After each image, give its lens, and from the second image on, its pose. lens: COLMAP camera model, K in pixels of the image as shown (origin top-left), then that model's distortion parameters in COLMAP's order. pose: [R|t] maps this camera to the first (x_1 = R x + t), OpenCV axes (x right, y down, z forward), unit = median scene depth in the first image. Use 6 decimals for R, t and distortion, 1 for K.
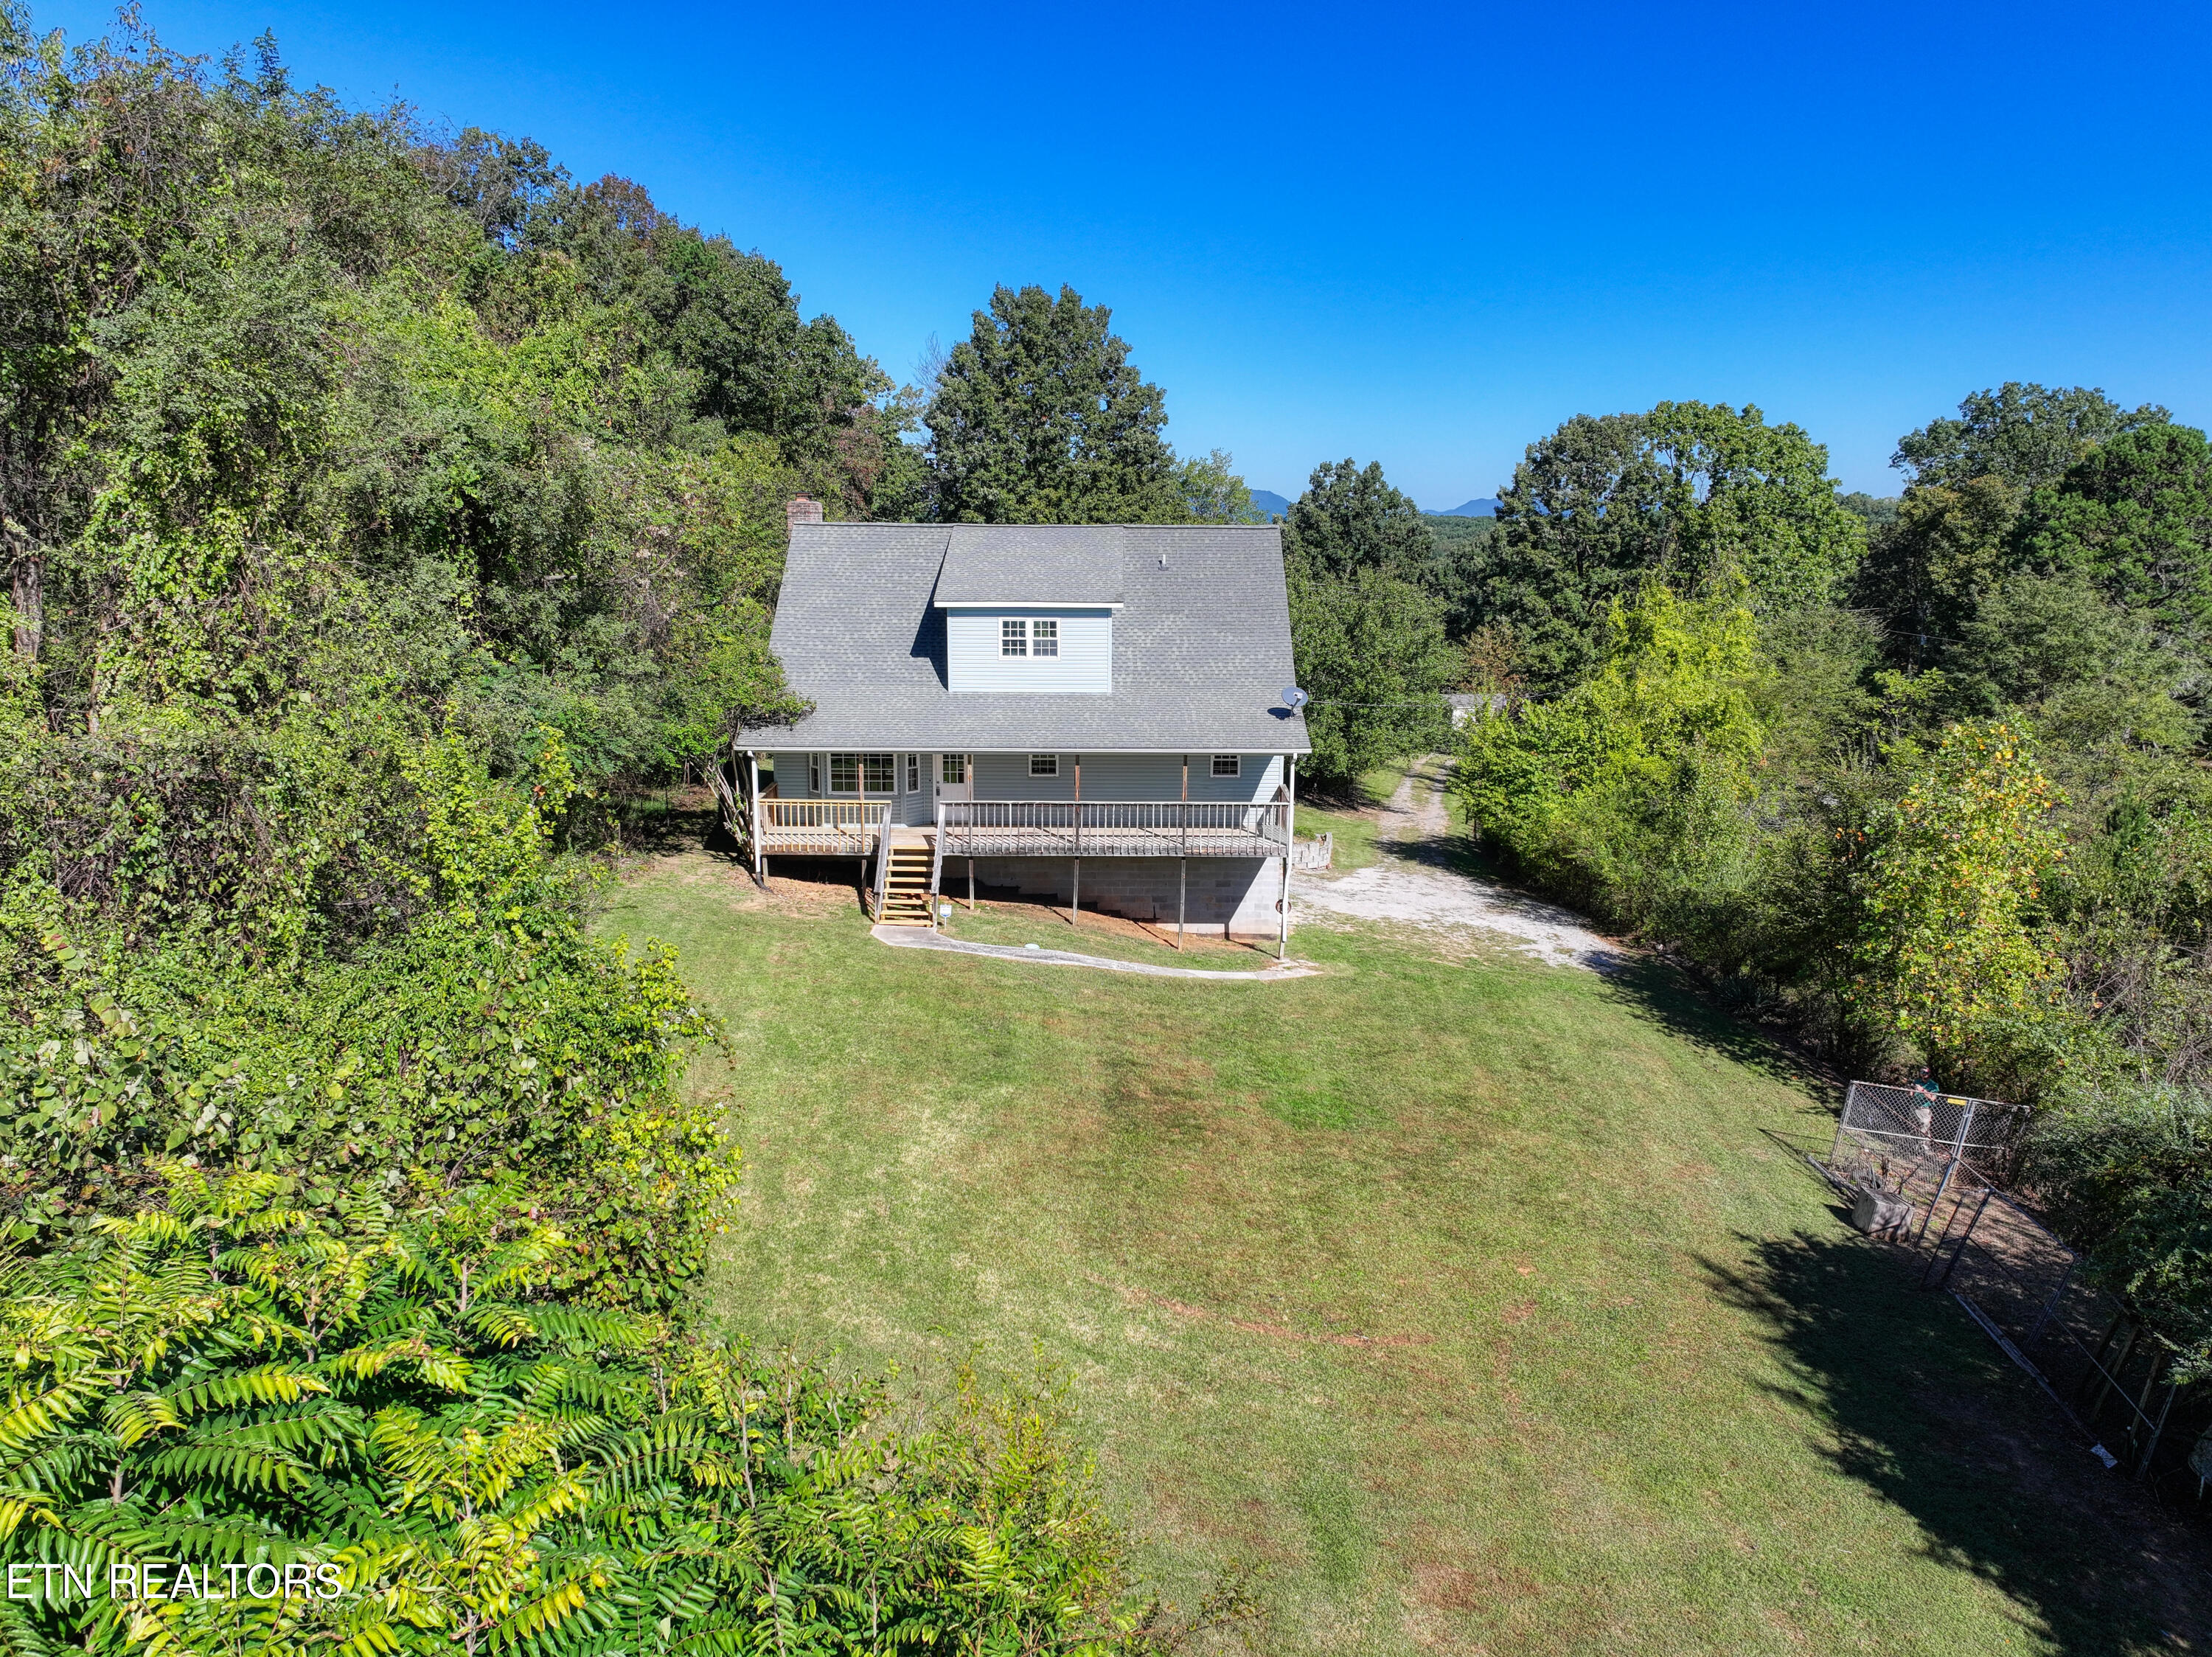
lens RADIAL K [[1560.0, 0, 1106.0], [0, 1560.0, 828.5], [0, 0, 1]] dist [0.005371, 0.004050]
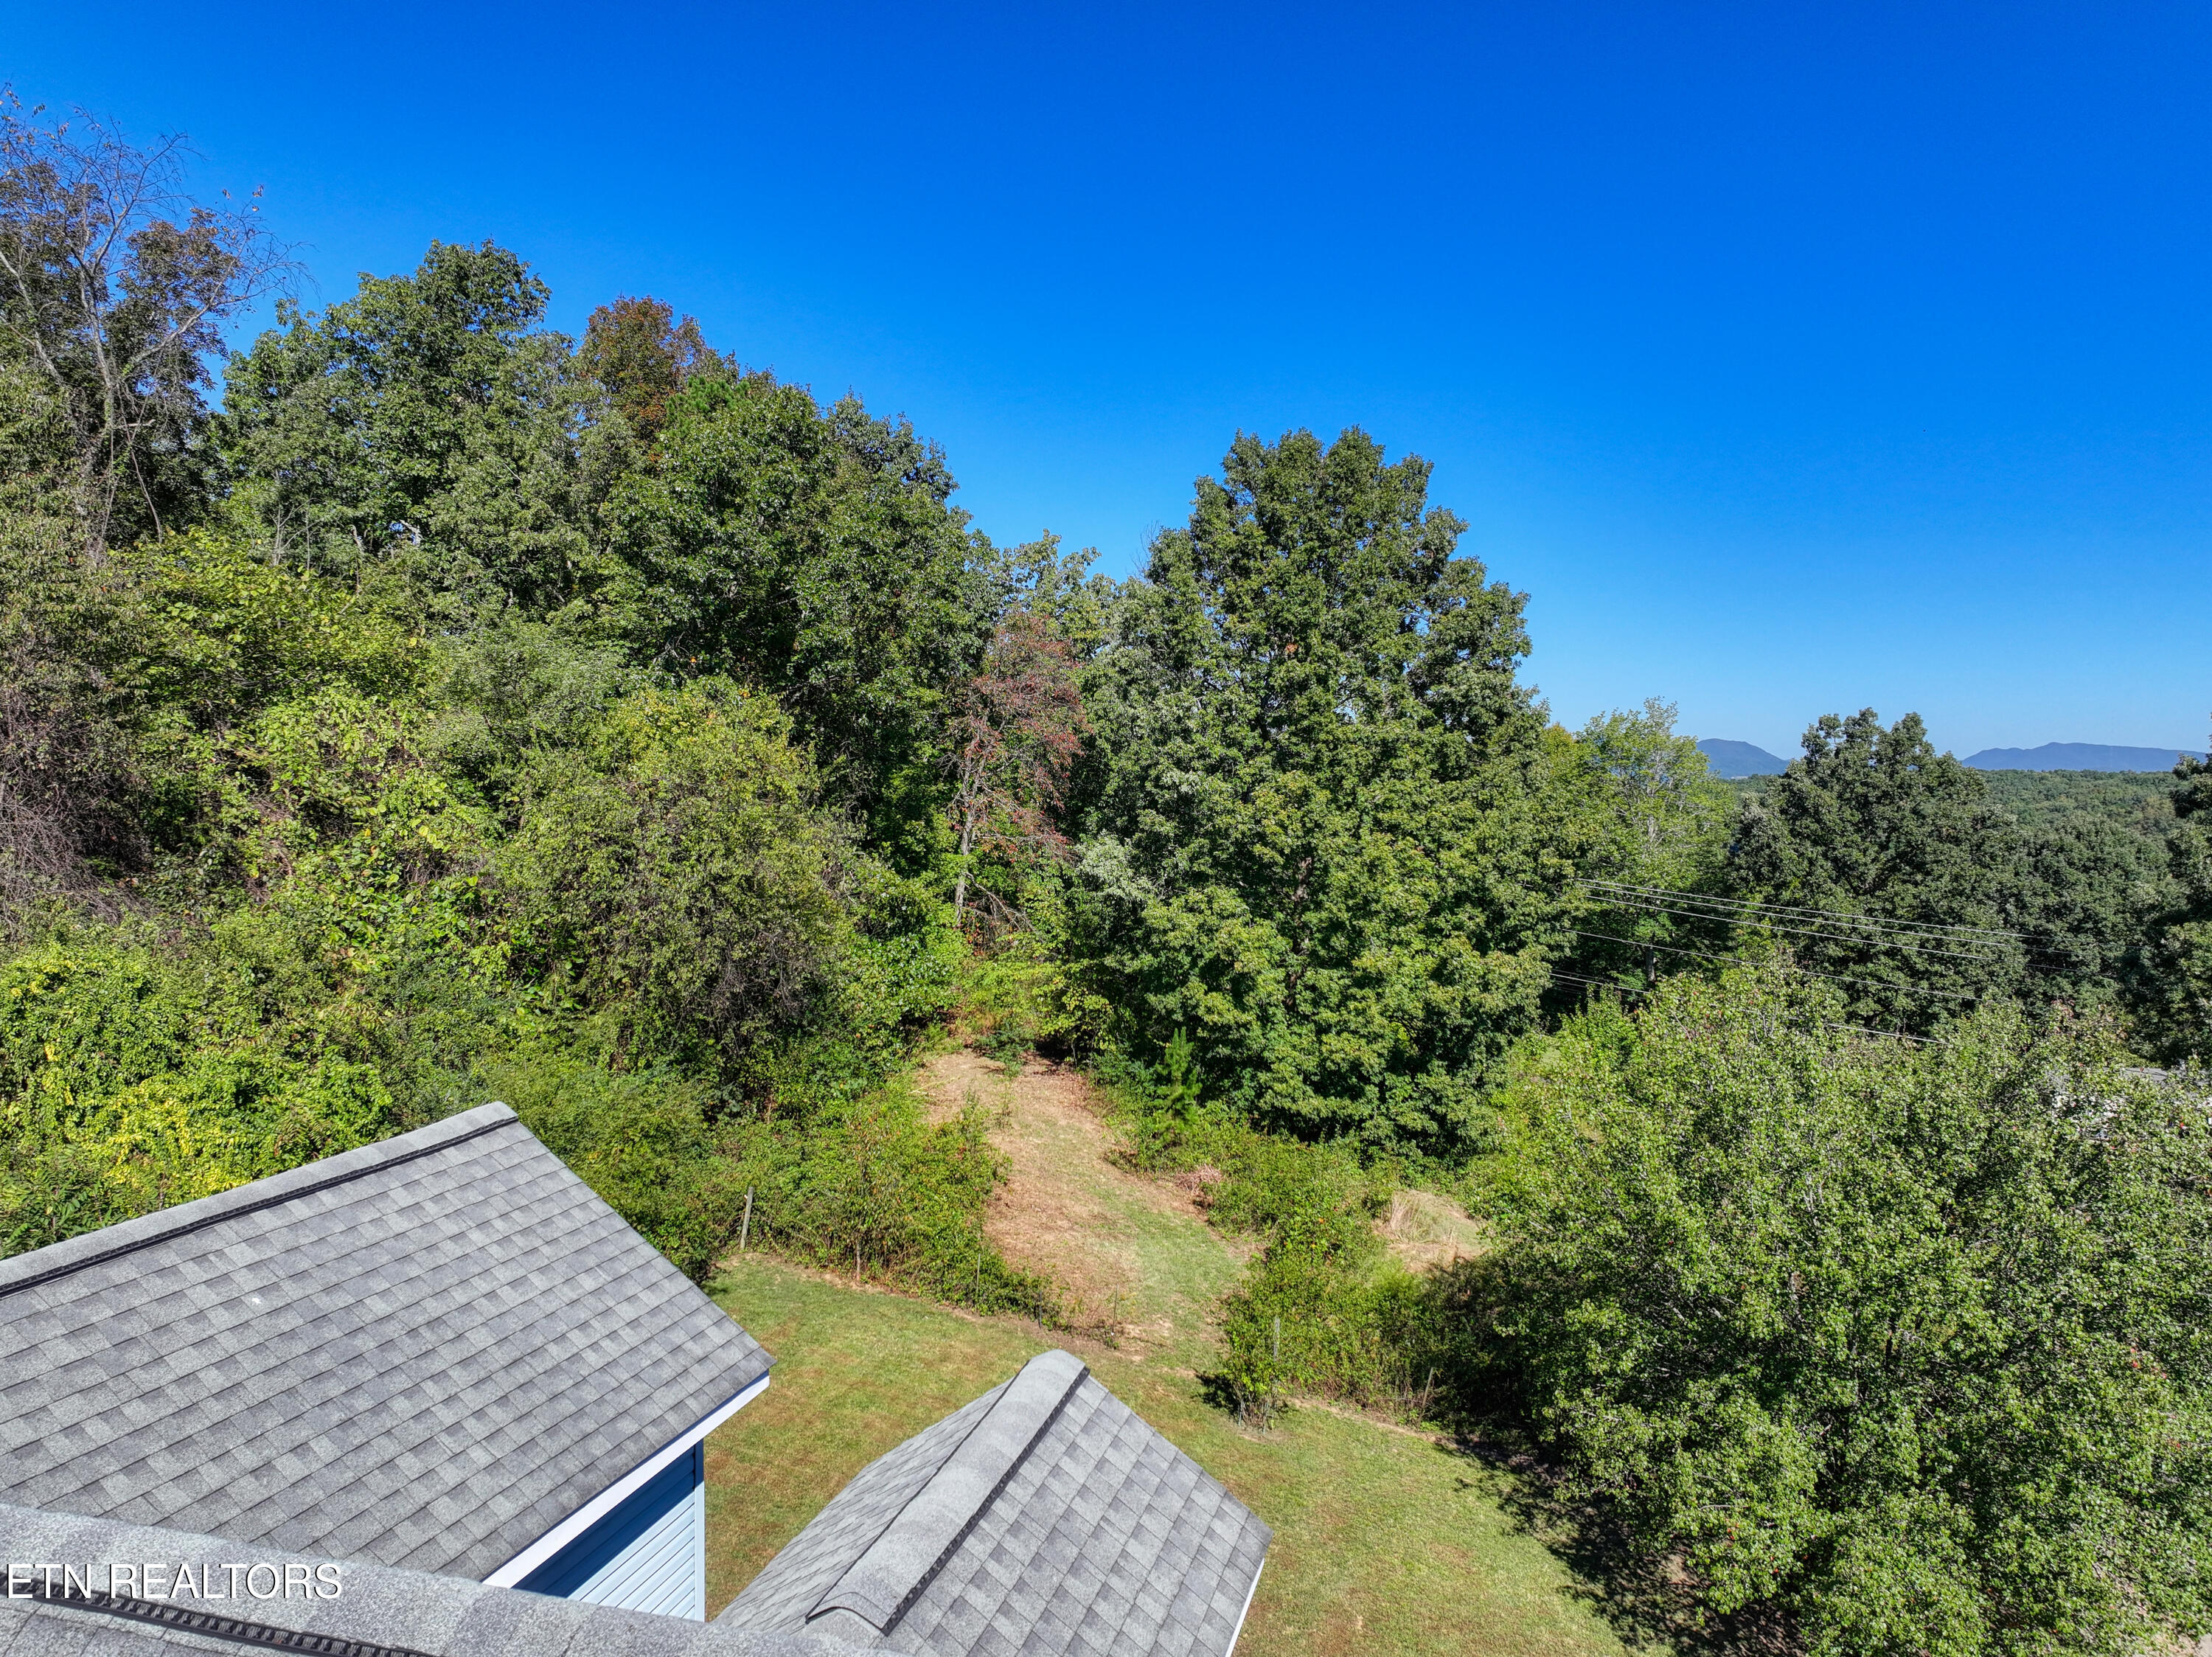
lens RADIAL K [[1564.9, 0, 1104.3], [0, 1564.9, 819.6], [0, 0, 1]] dist [-0.001587, 0.016900]
pose [[0.959472, 0.009874, -0.281632, 0.116136], [-0.055667, 0.986335, -0.155064, -0.244263], [0.276252, 0.164457, 0.946910, 1.009970]]
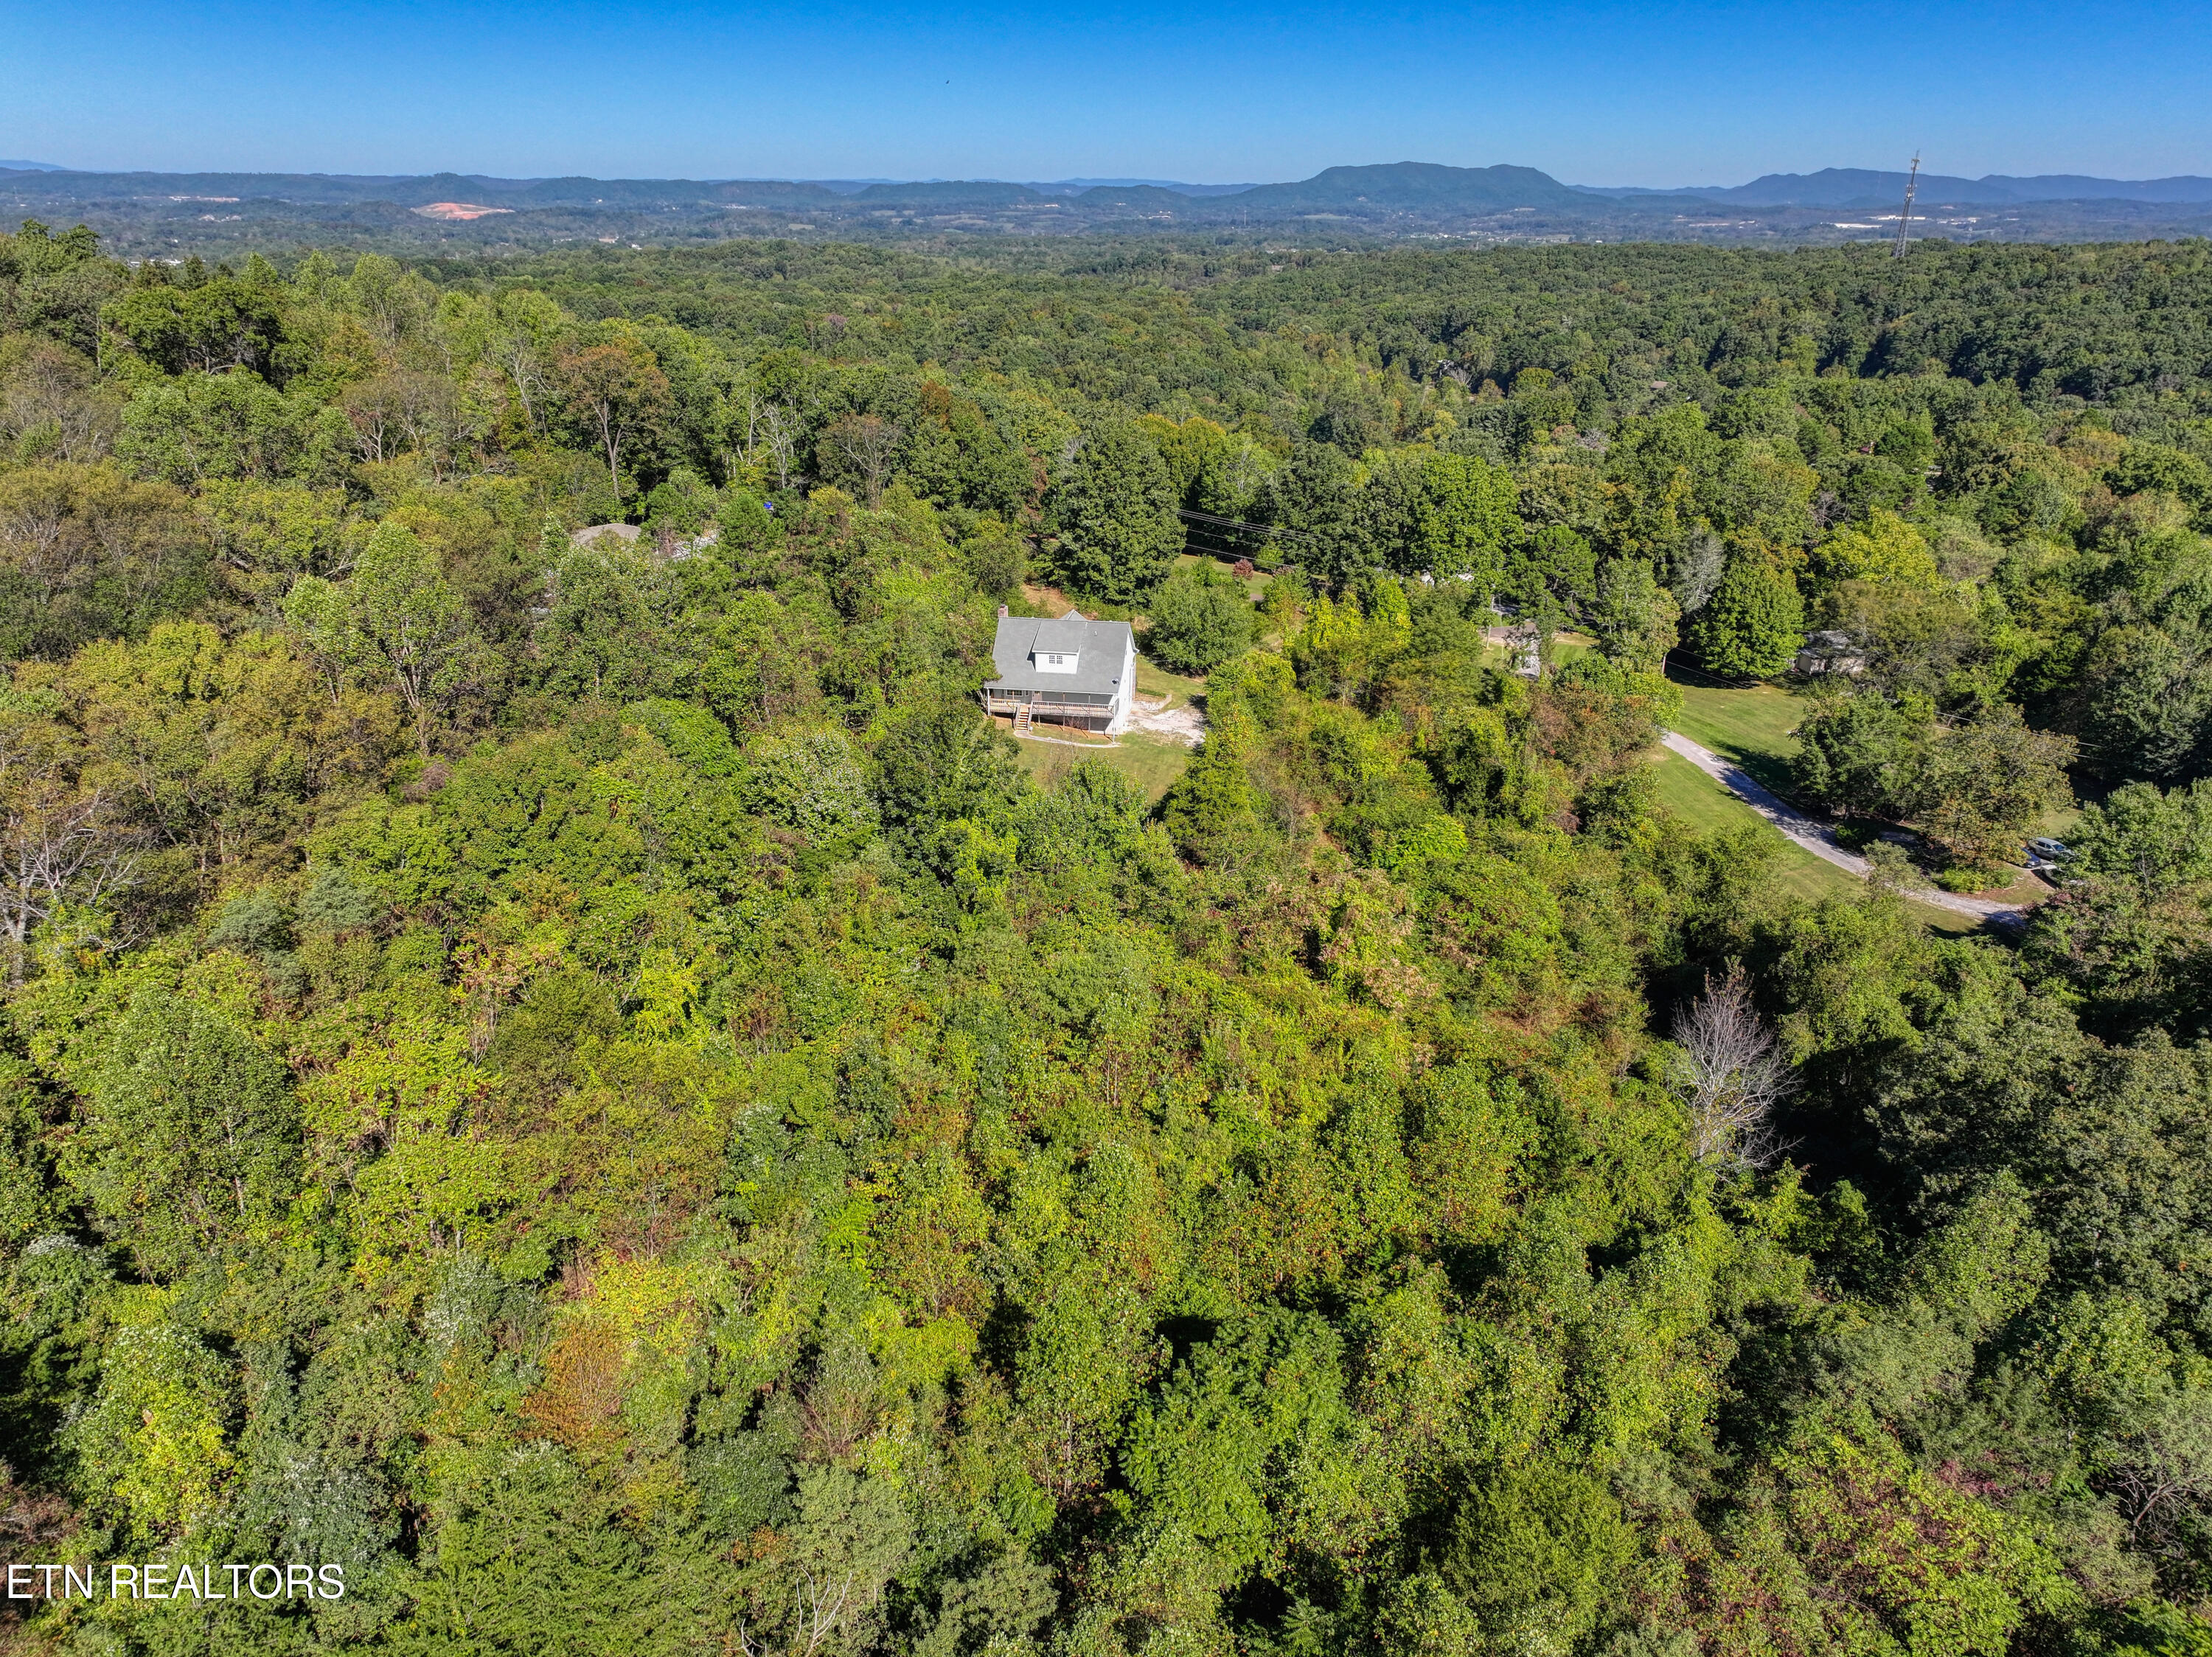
lens RADIAL K [[1560.0, 0, 1106.0], [0, 1560.0, 828.5], [0, 0, 1]] dist [0.005371, 0.004050]
pose [[0.989315, 0.054351, -0.135282, 0.629337], [-0.027990, 0.981458, 0.189622, -0.448390], [0.143080, -0.183809, 0.972493, -2.891079]]
